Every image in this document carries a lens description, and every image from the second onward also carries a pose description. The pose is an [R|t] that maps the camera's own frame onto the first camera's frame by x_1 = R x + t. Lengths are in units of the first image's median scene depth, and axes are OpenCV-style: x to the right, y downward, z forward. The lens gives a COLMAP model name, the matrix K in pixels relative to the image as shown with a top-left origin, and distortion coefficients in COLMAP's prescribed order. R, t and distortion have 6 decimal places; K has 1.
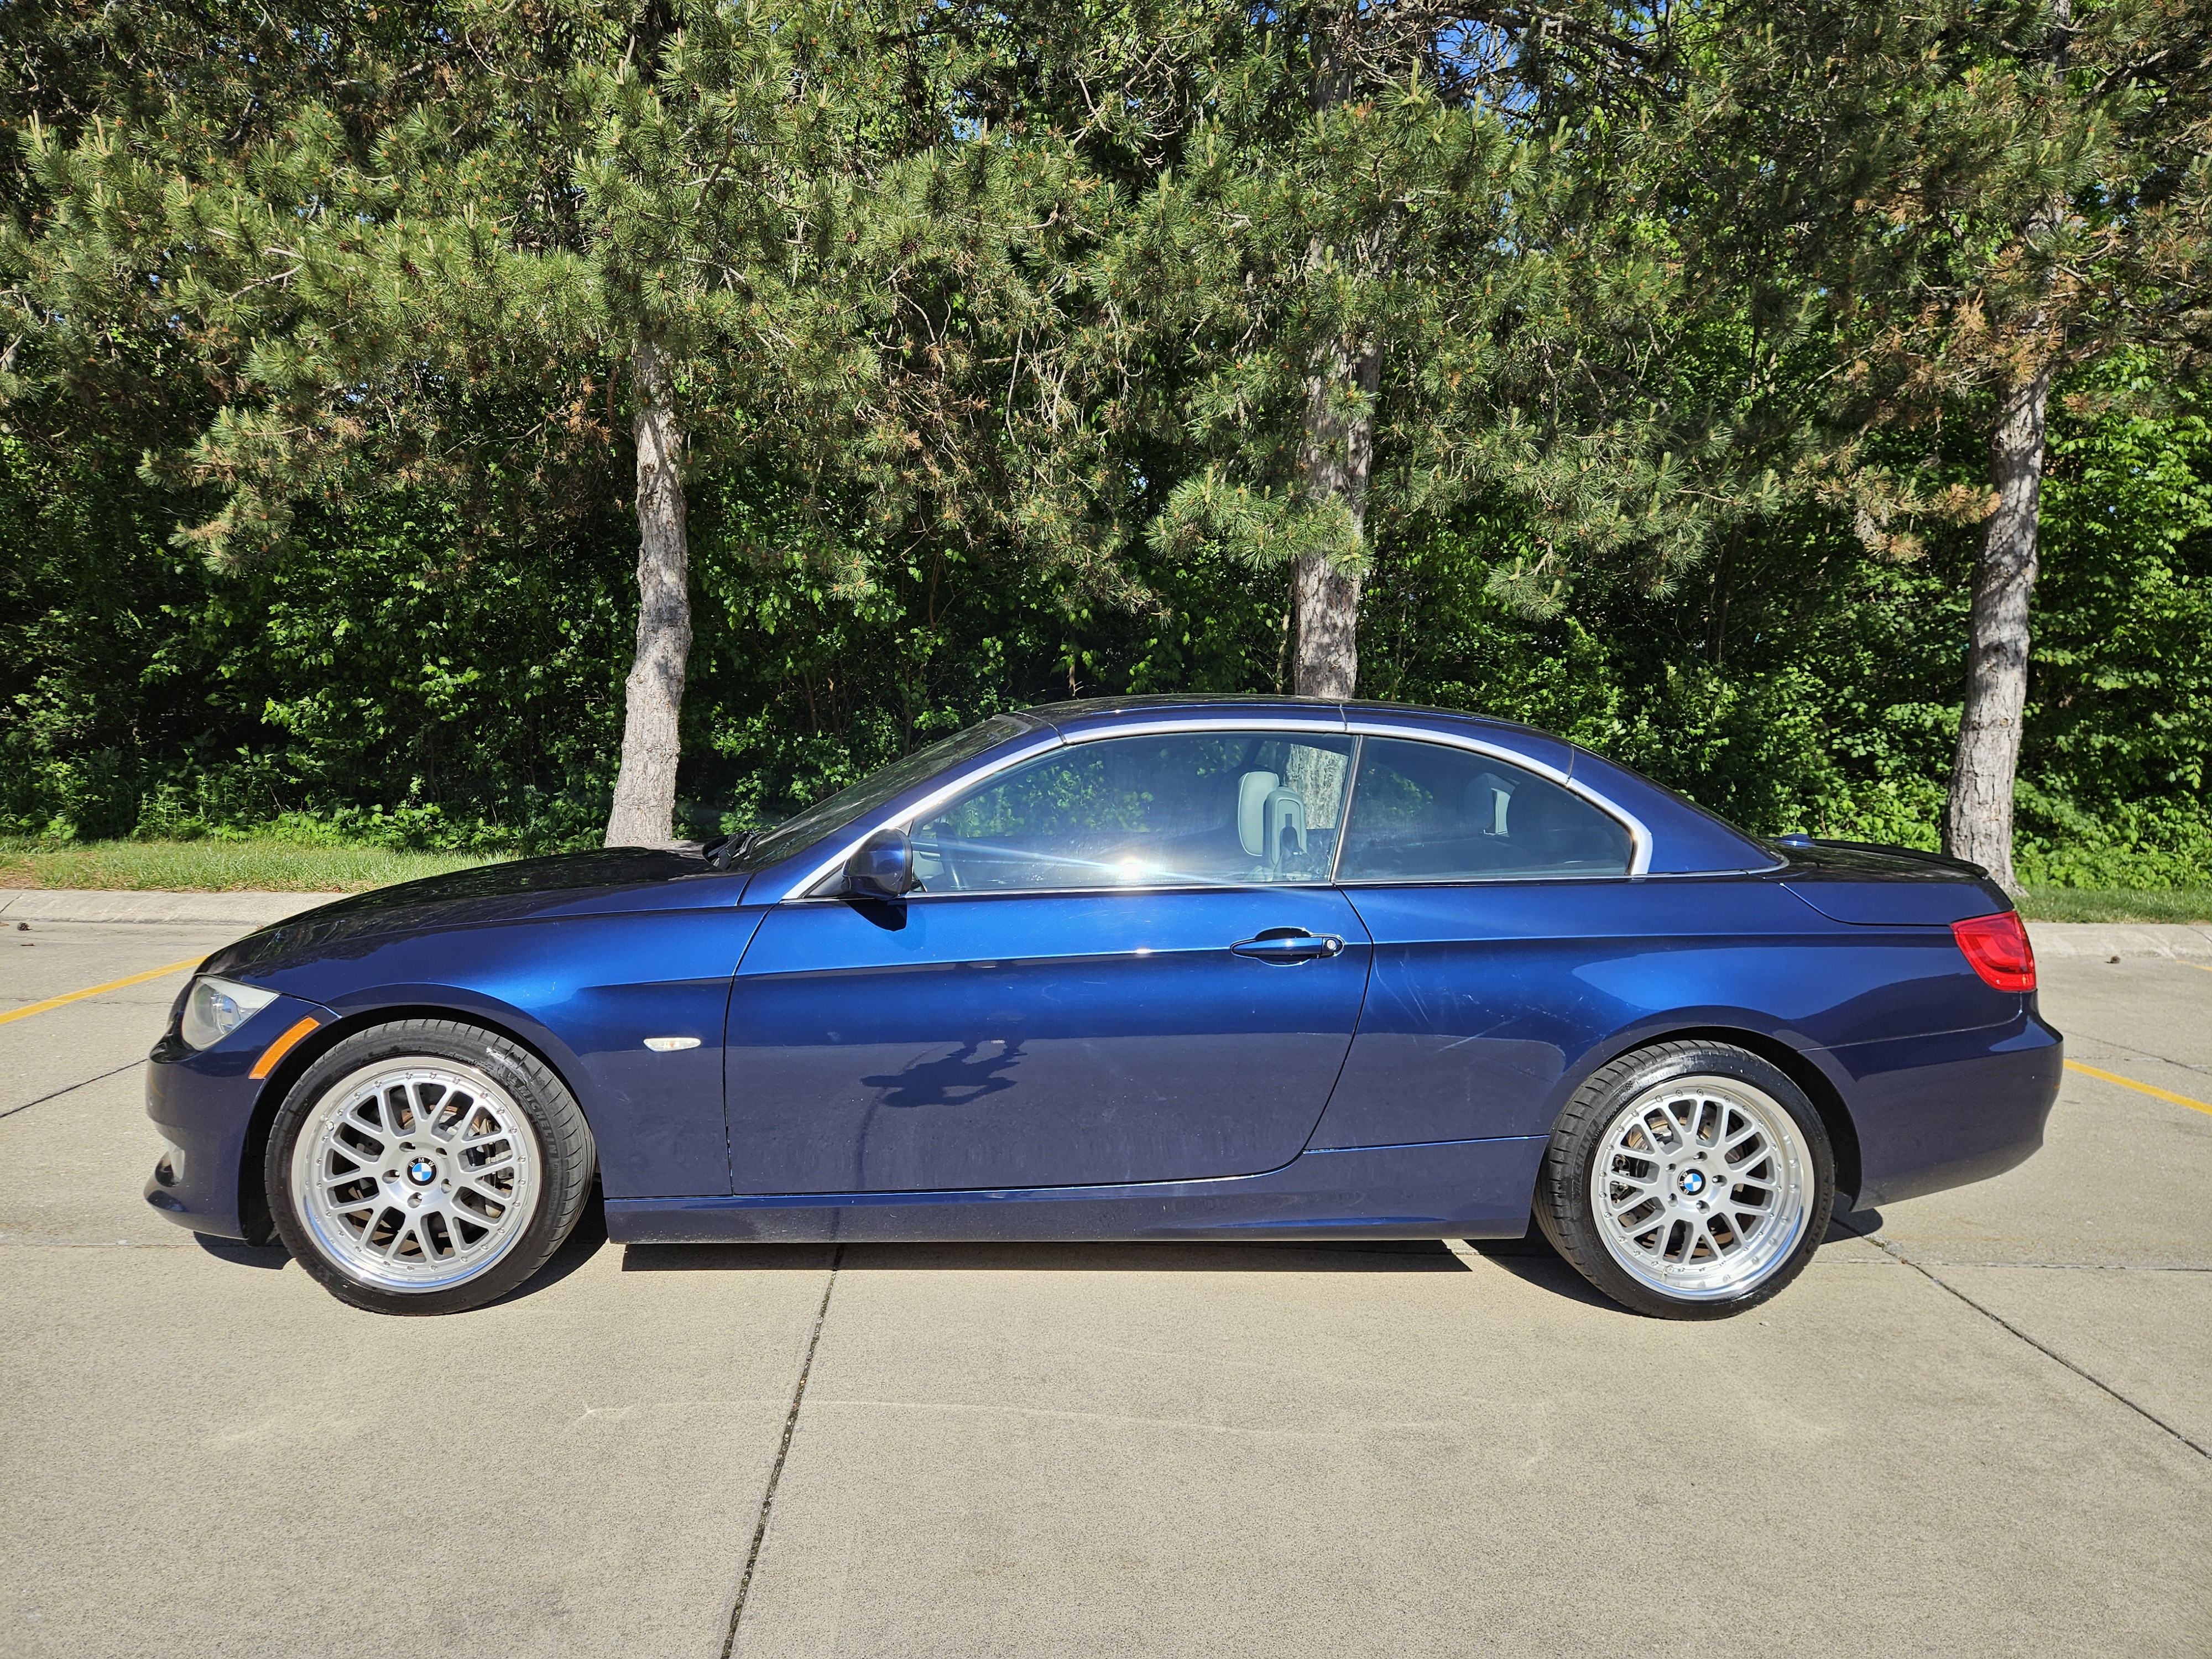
lens RADIAL K [[1484.8, 0, 1092.3], [0, 1484.8, 793.6], [0, 0, 1]] dist [0.051869, -0.039493]
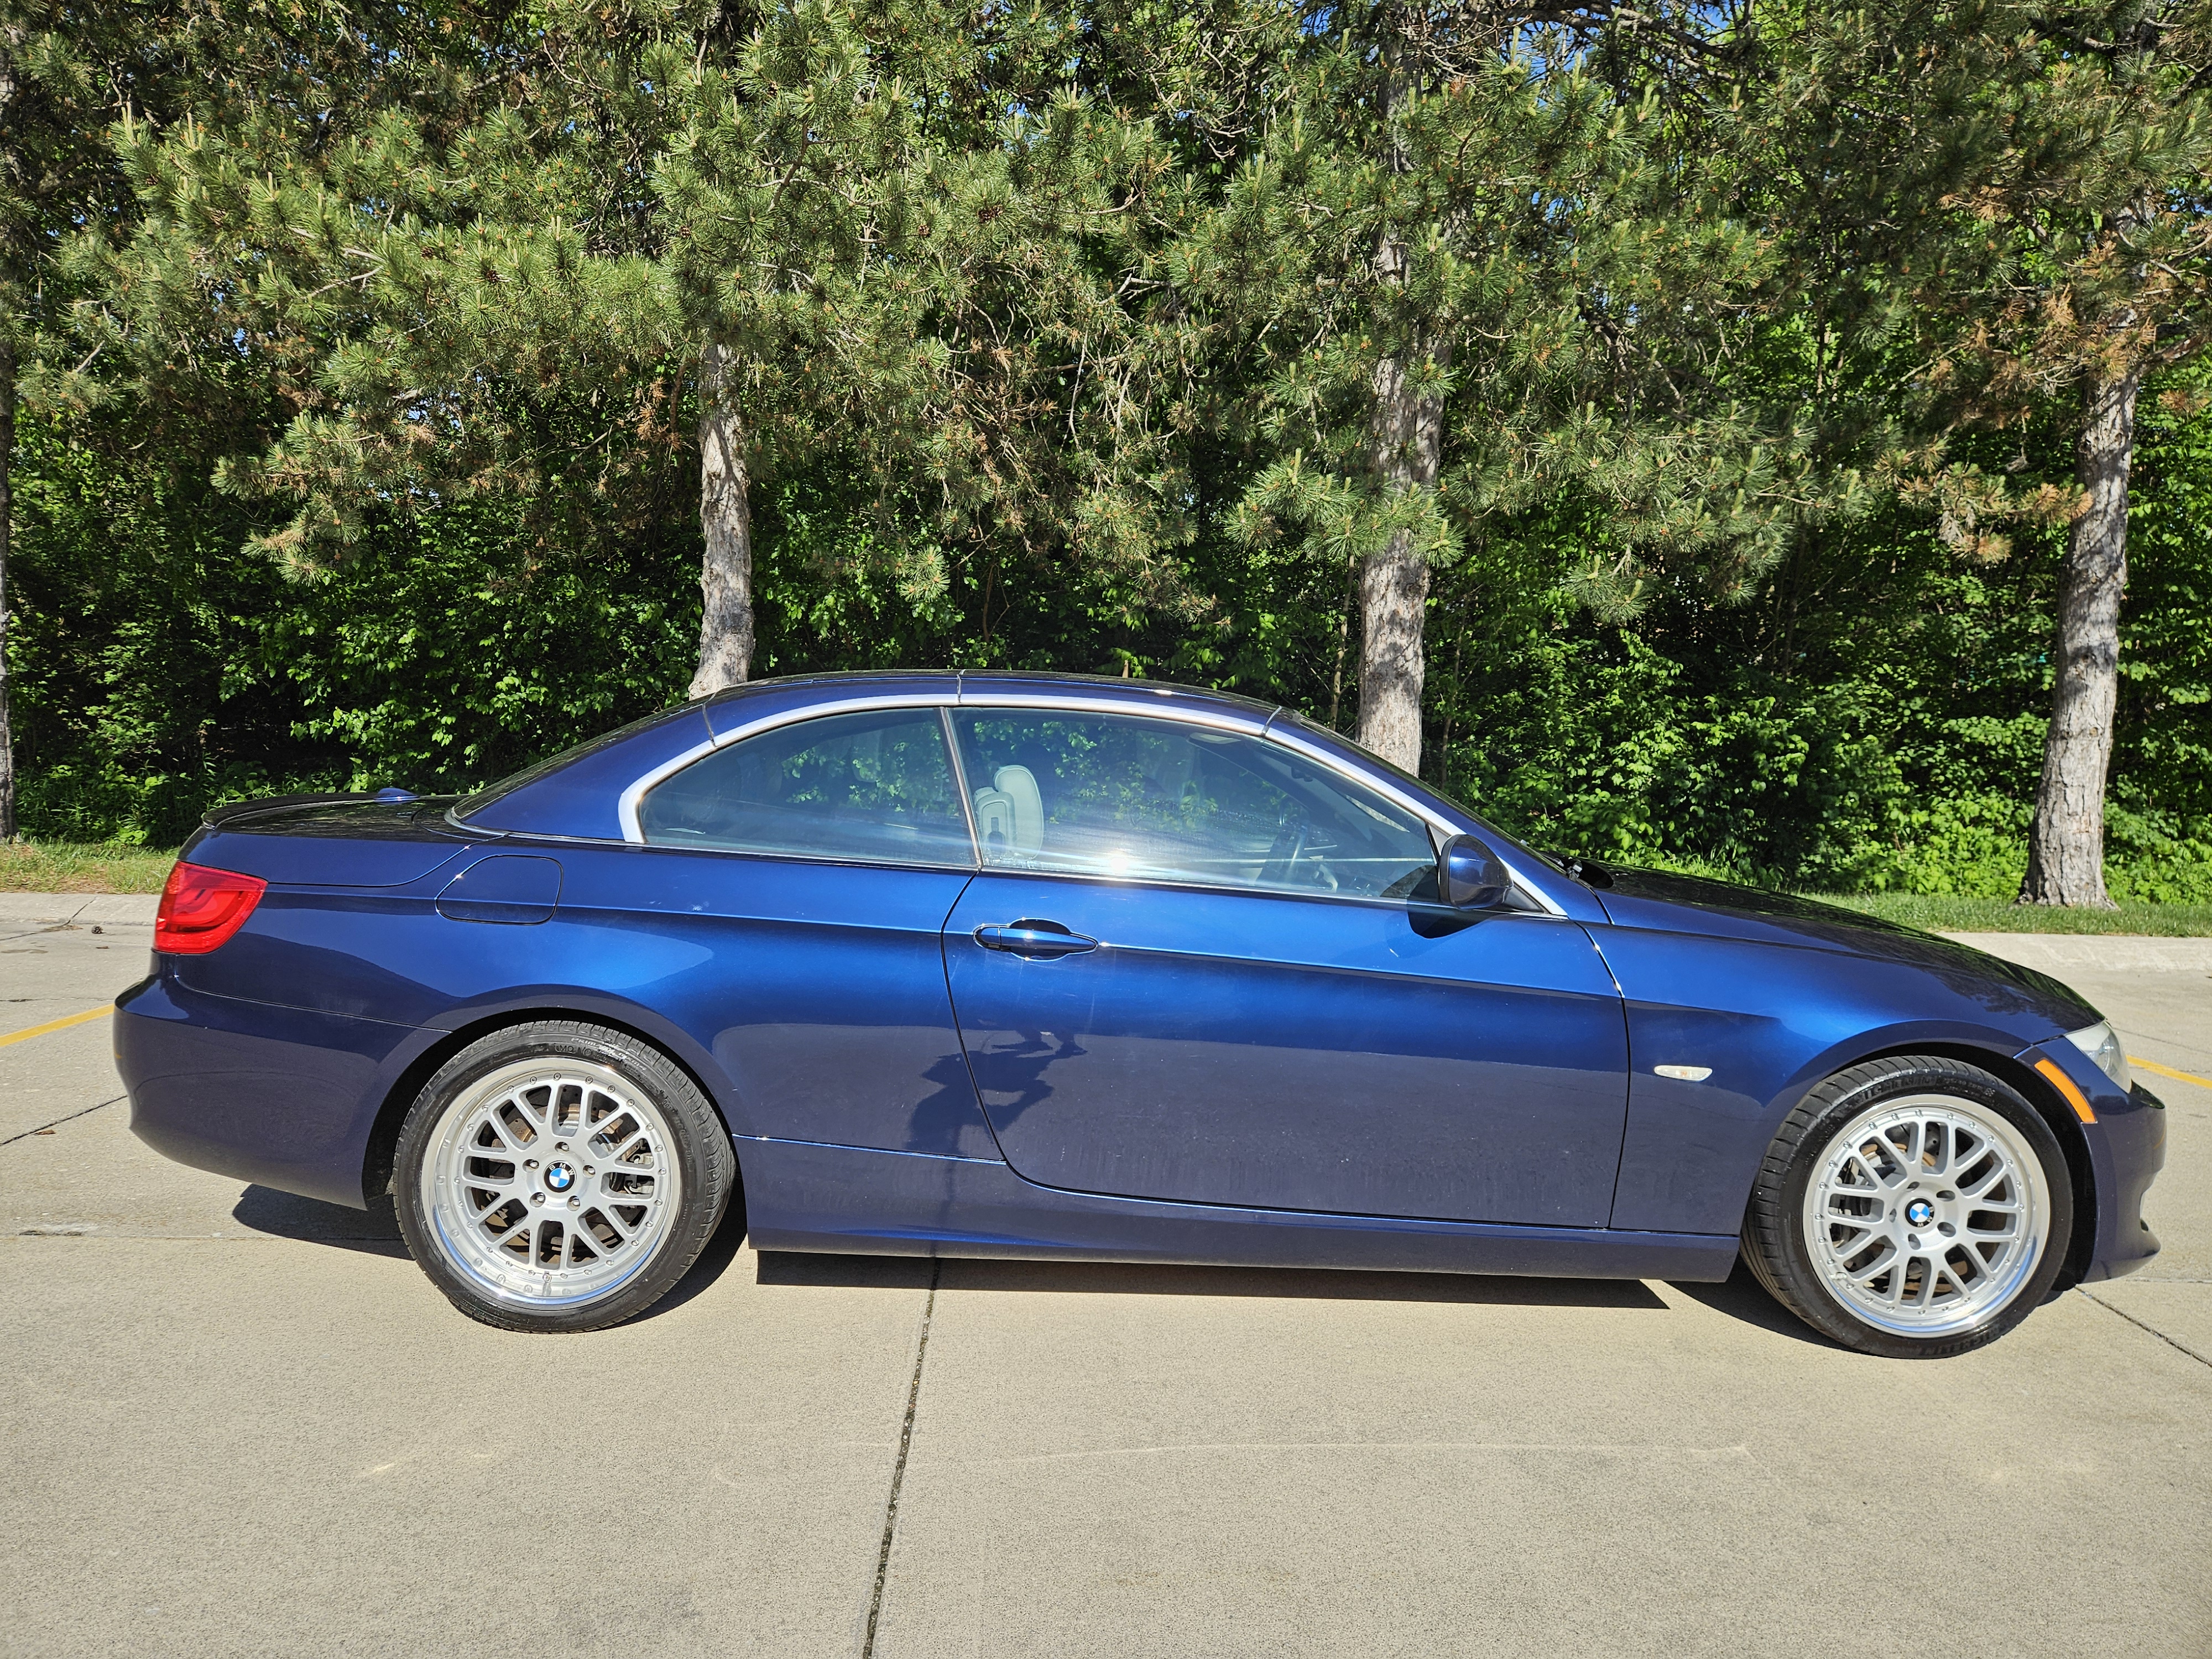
lens RADIAL K [[1484.8, 0, 1088.4], [0, 1484.8, 792.7], [0, 0, 1]] dist [0.051869, -0.039493]
pose [[0.999623, 0.001805, -0.027383, -0.049089], [-0.002181, 0.999904, -0.013709, 0.021824], [0.027356, 0.013764, 0.999531, 0.028190]]
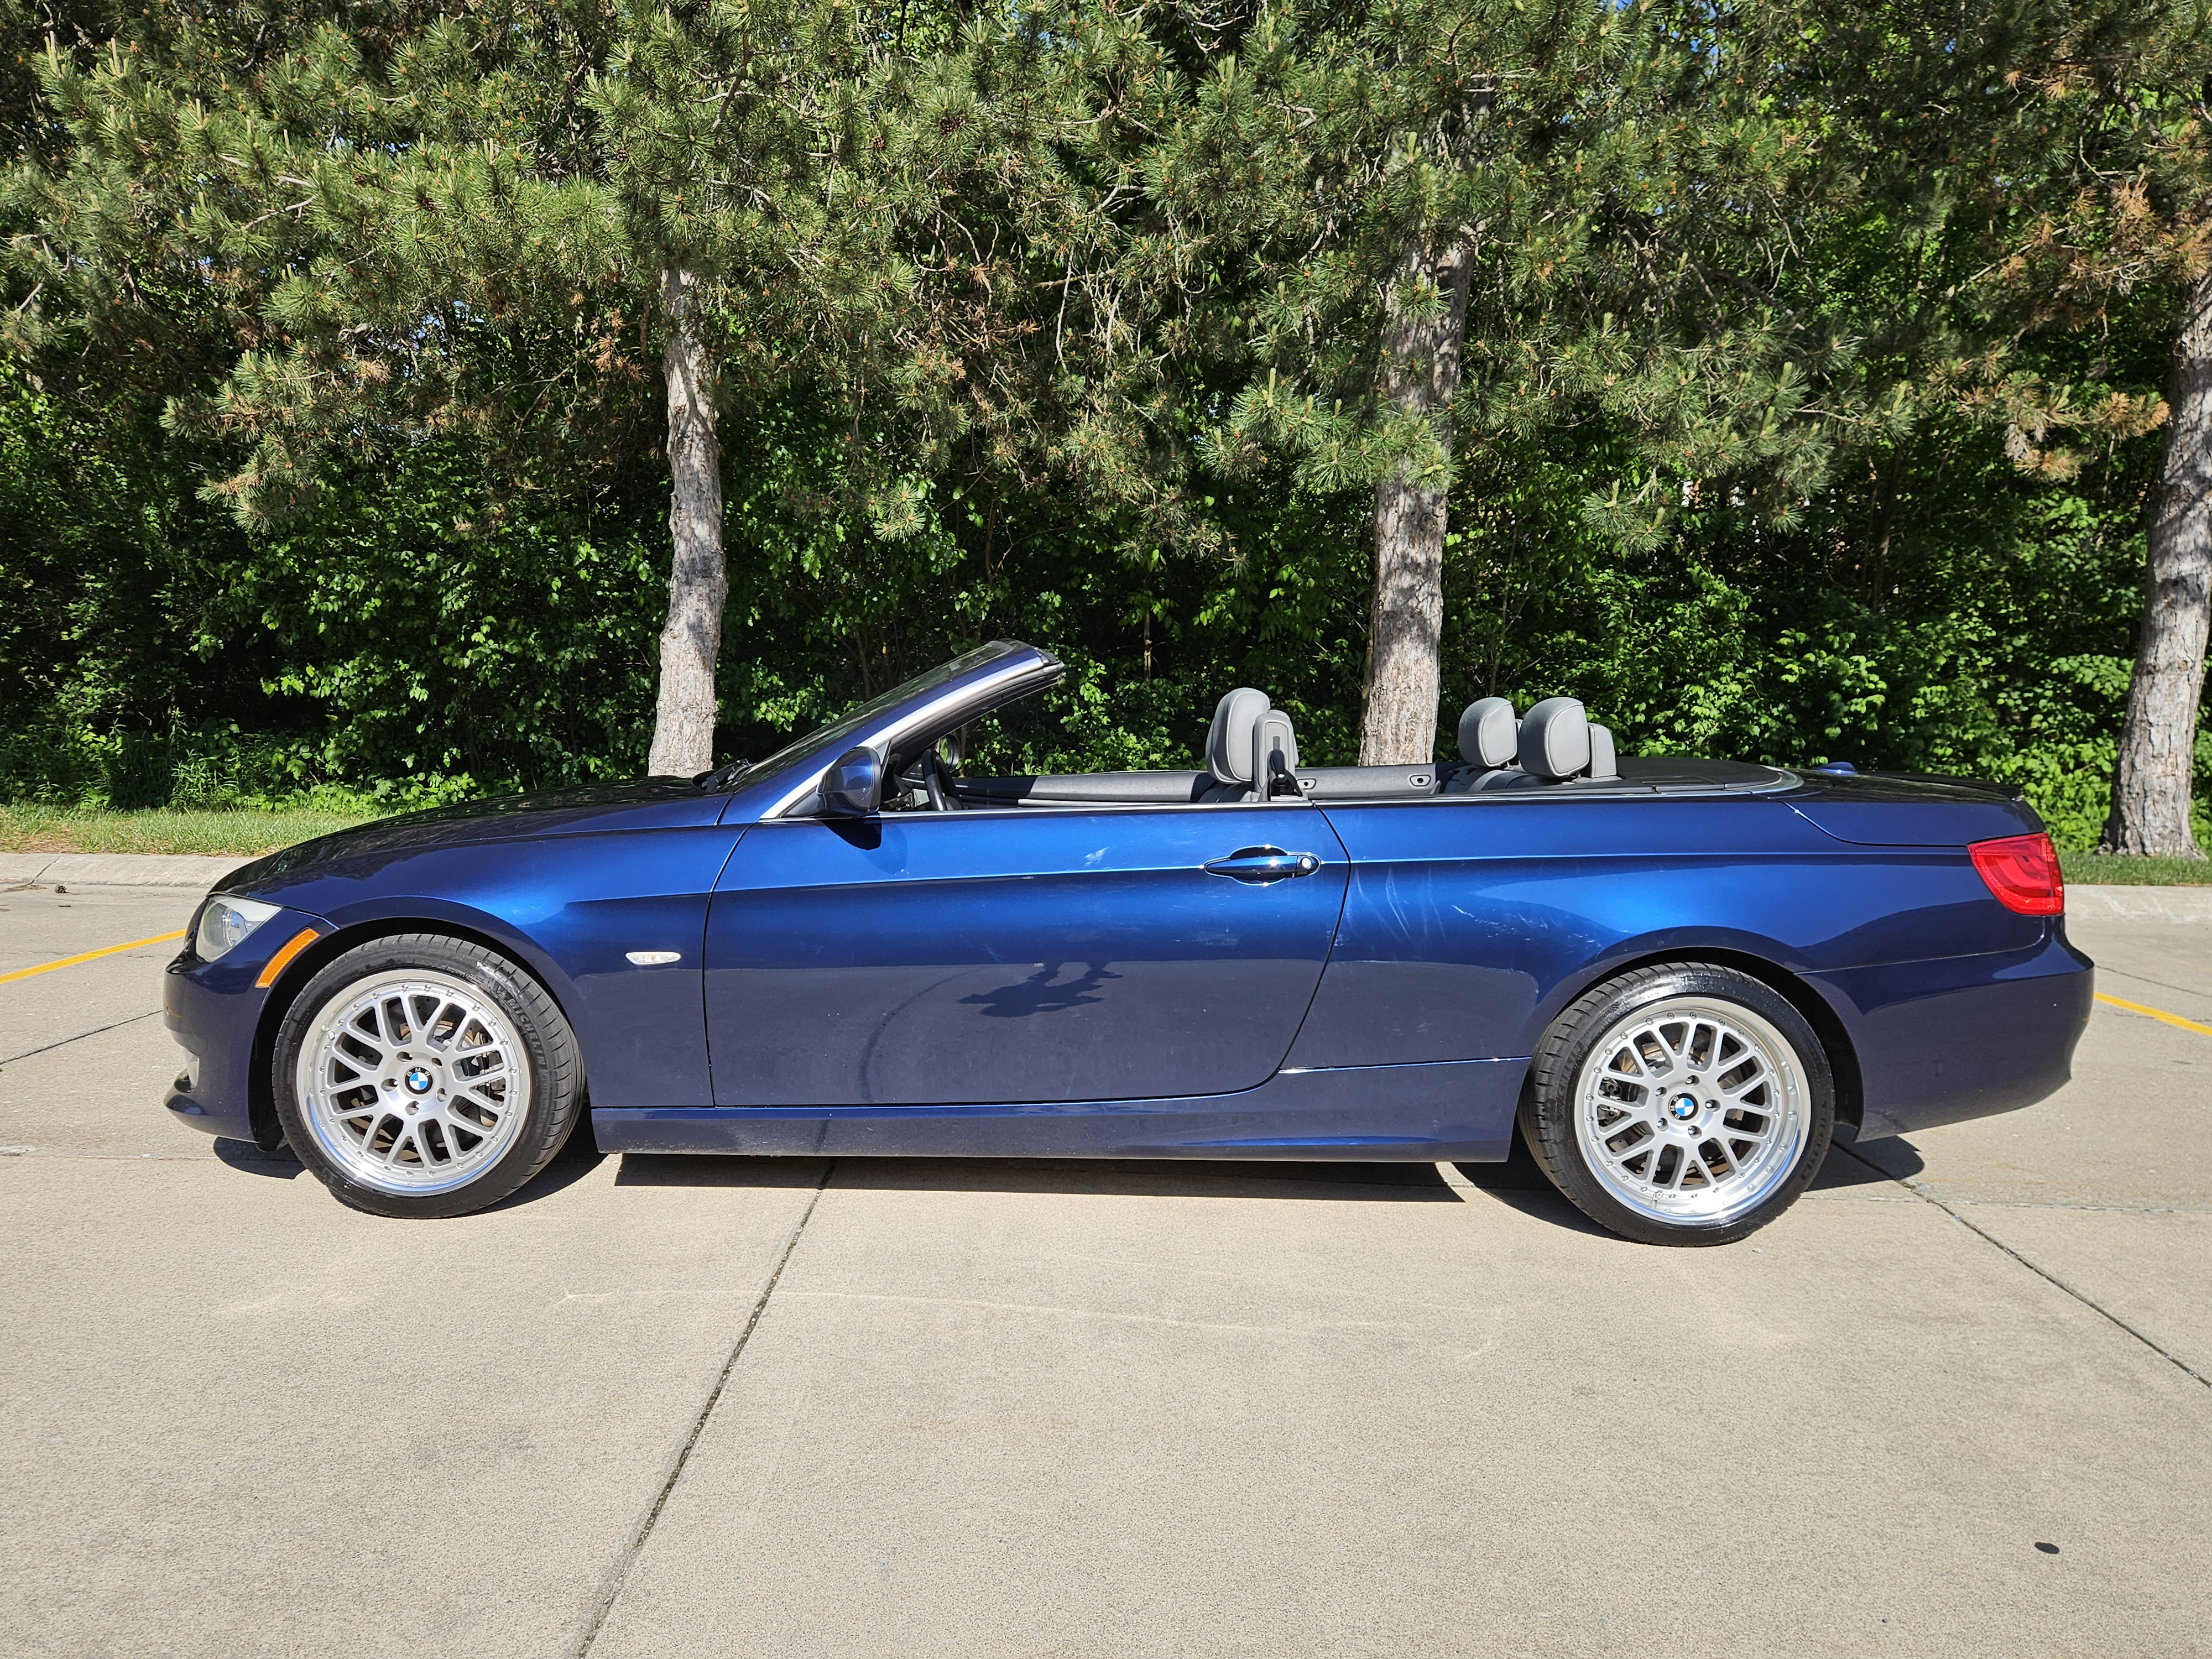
lens RADIAL K [[1648.5, 0, 1087.6], [0, 1648.5, 832.9], [0, 0, 1]] dist [0.054899, -0.036201]
pose [[0.997512, -0.002921, -0.070438, 0.088978], [0.005362, 0.999391, 0.034487, 0.041375], [0.070294, -0.034779, 0.996920, -0.098713]]
